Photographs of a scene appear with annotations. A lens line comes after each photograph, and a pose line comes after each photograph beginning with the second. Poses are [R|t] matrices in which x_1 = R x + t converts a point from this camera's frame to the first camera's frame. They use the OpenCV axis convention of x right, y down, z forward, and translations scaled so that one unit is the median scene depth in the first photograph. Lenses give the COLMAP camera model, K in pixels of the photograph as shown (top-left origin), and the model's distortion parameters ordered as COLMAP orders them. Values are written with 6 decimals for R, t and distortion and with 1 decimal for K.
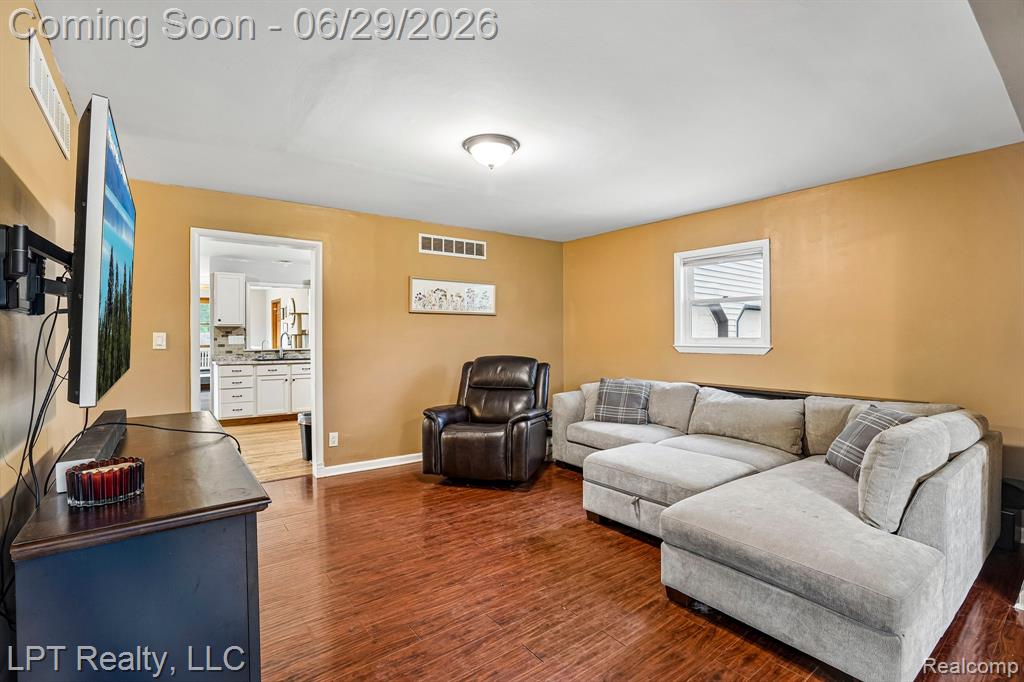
lens RADIAL K [[476.3, 0, 508.9], [0, 476.3, 337.8], [0, 0, 1]] dist [-0.051386, 0.017164]
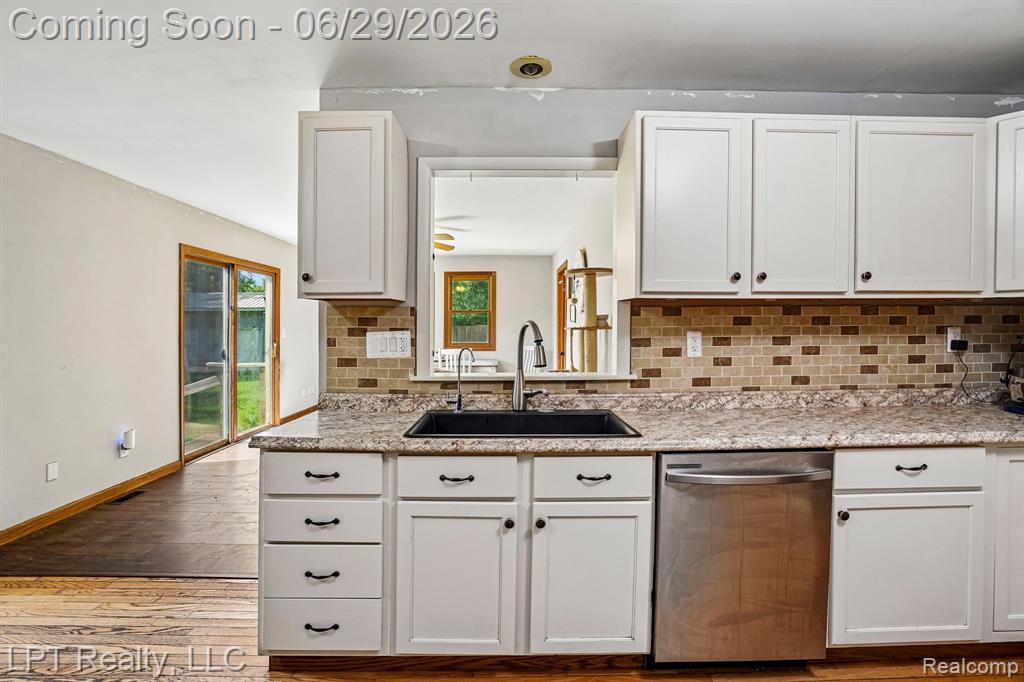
lens RADIAL K [[476.3, 0, 510.4], [0, 476.3, 335.6], [0, 0, 1]] dist [-0.051386, 0.017164]
pose [[0.806161, 0.006370, -0.591662, -0.325427], [-0.001379, 0.999960, 0.008887, -0.004574], [0.591695, -0.006349, 0.806137, 0.787766]]
